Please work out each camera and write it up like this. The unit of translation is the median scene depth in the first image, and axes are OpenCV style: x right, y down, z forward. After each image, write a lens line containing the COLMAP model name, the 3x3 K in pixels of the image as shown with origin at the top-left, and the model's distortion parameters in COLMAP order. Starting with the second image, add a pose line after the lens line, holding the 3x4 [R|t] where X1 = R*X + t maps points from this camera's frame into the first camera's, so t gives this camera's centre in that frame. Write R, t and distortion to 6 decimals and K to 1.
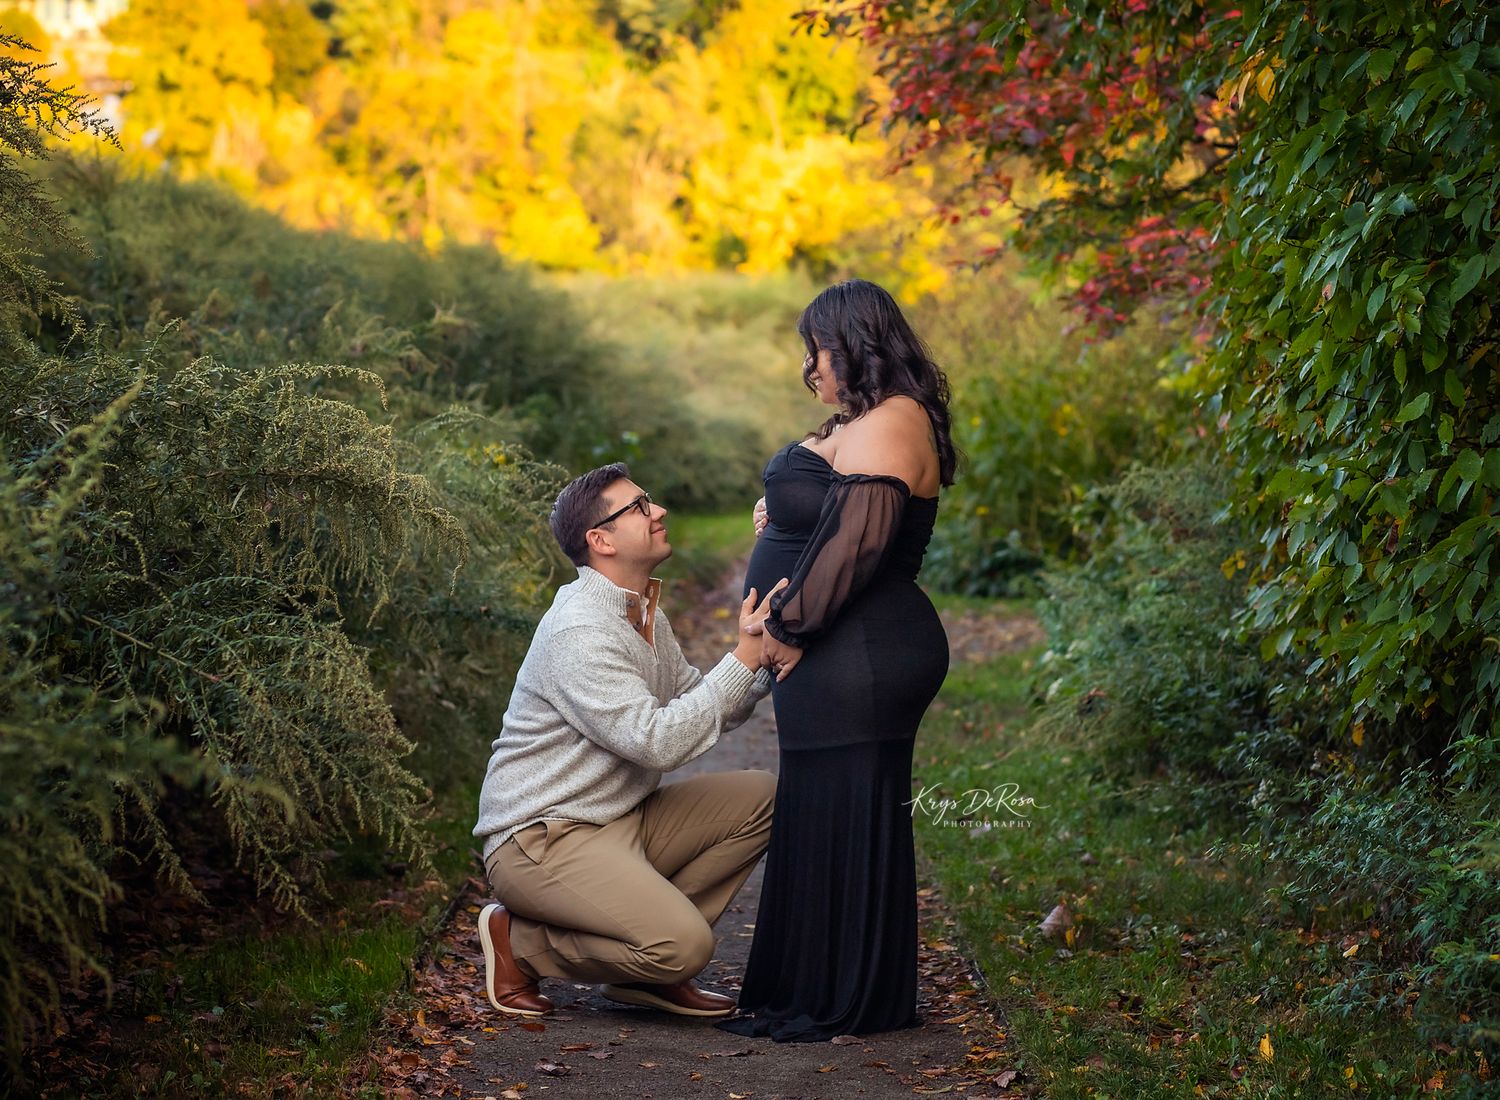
lens RADIAL K [[3762.4, 0, 750.0], [0, 3762.4, 550.0], [0, 0, 1]] dist [-0.097128, -0.996858]
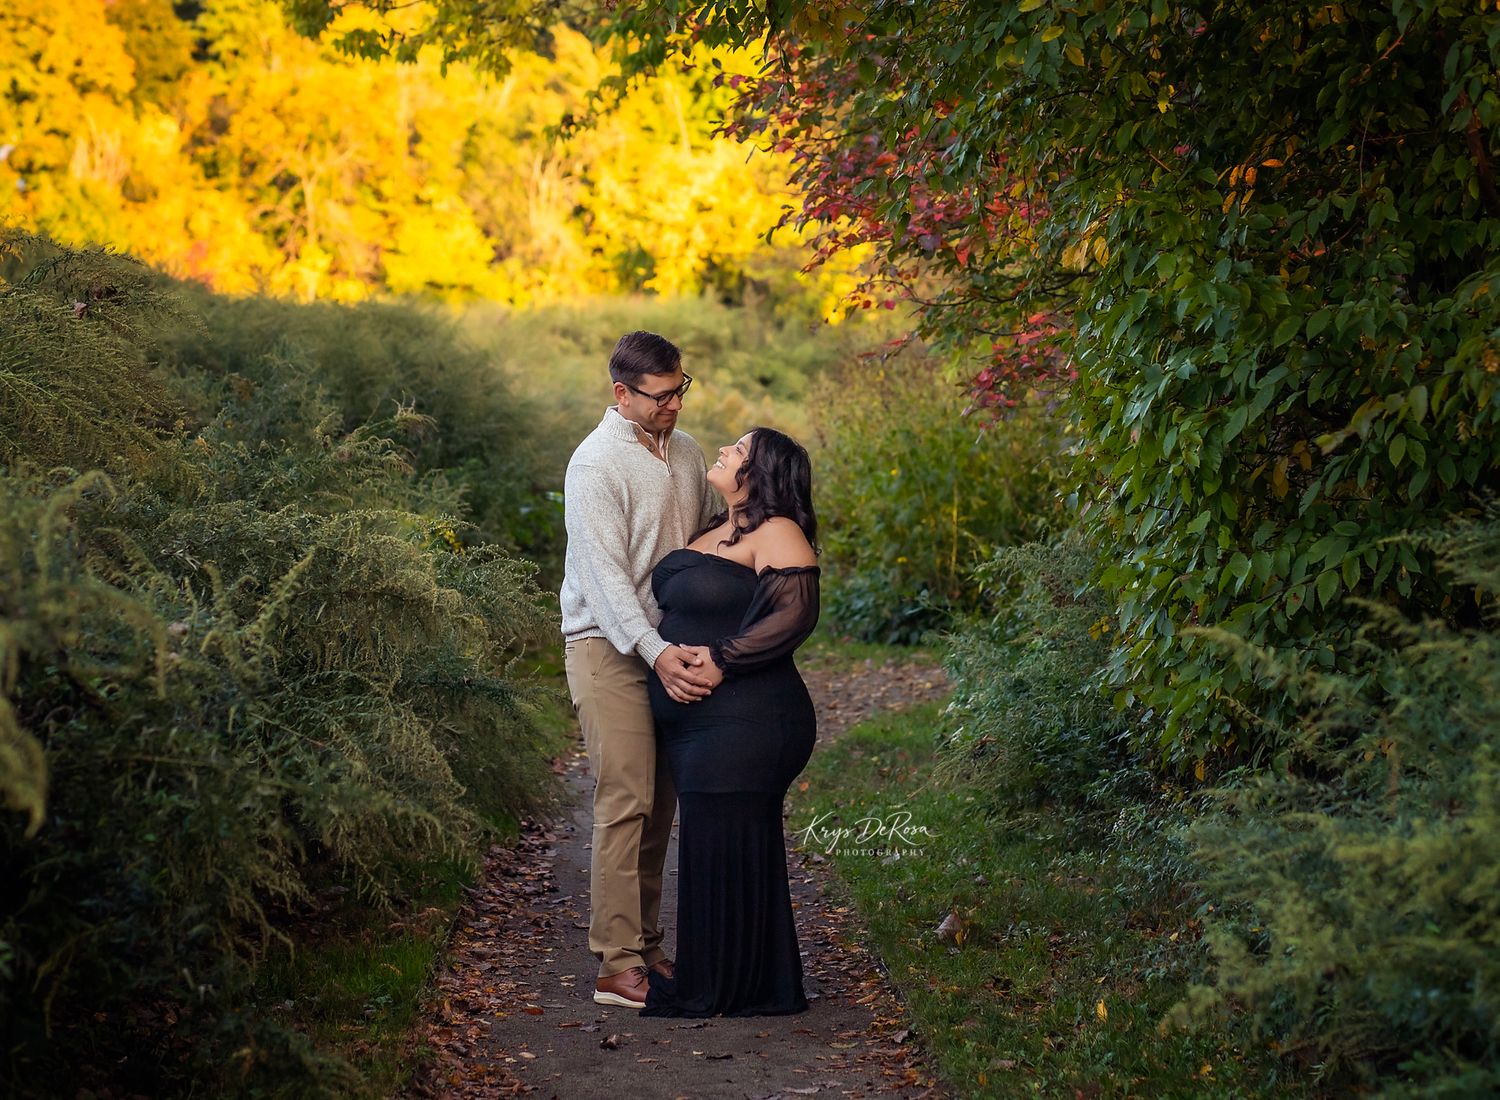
lens RADIAL K [[4189.3, 0, 747.7], [0, 4189.3, 581.0], [0, 0, 1]] dist [-0.121380, -0.435134]
pose [[0.999577, -0.020270, 0.020863, -0.008067], [0.020276, 0.999794, -0.000095, -0.011944], [-0.020857, 0.000518, 0.999782, -0.286222]]
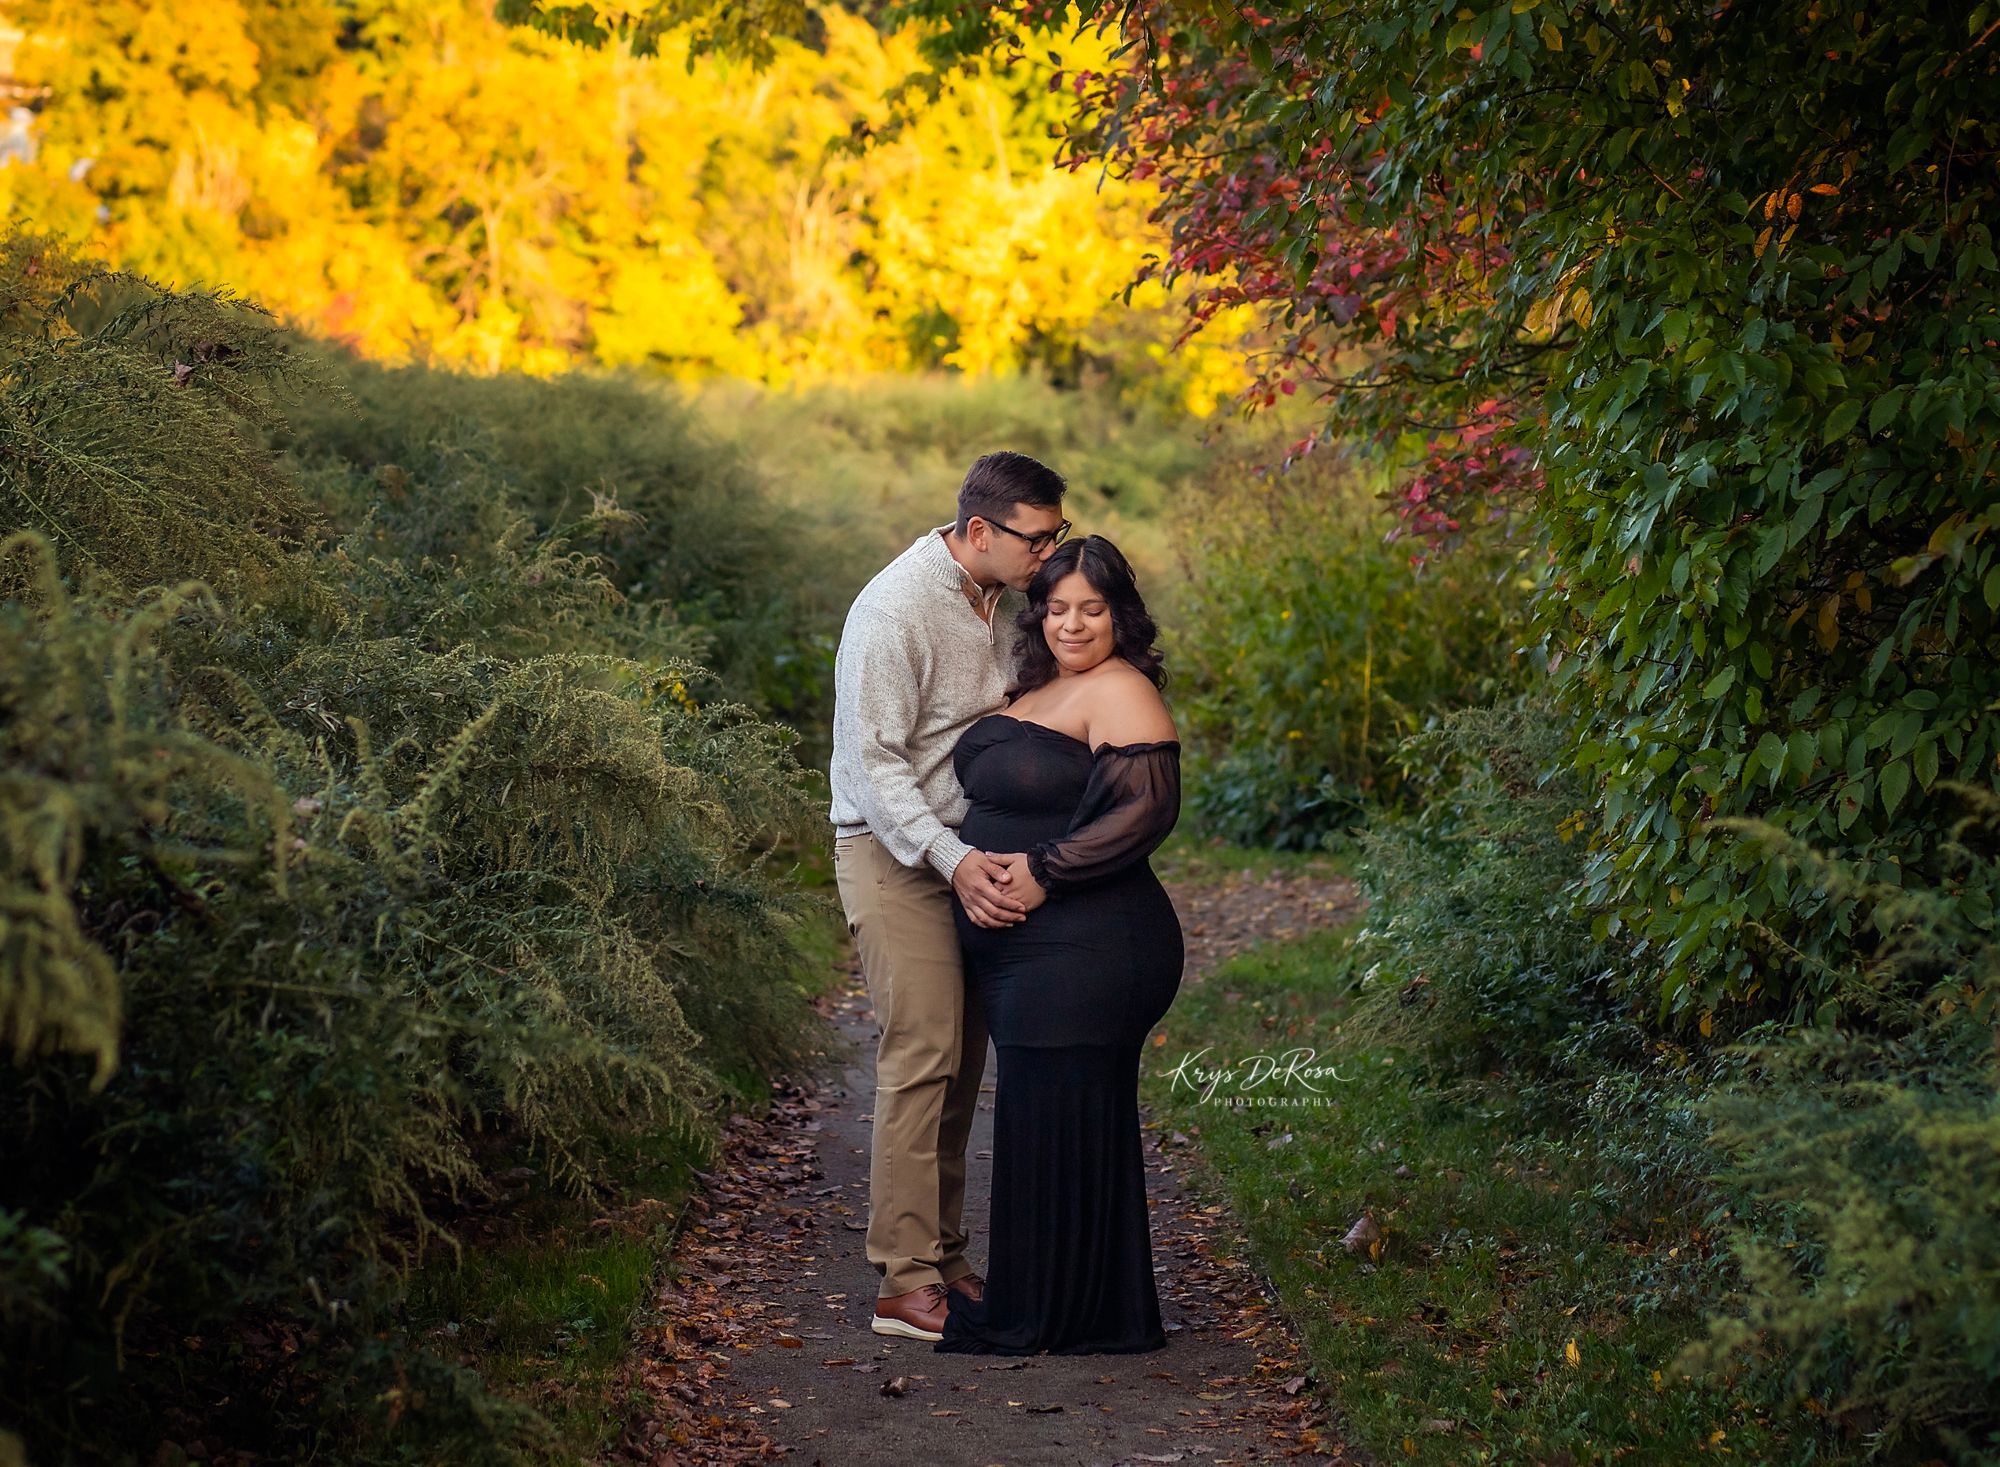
lens RADIAL K [[5674.1, 0, 1000.0], [0, 5674.1, 733.5], [0, 0, 1]] dist [-0.132536, 0.196270]
pose [[0.999952, -0.006814, 0.007037, -0.009901], [0.006854, 0.999961, -0.005618, -0.010399], [-0.006998, 0.005666, 0.999959, -0.270686]]
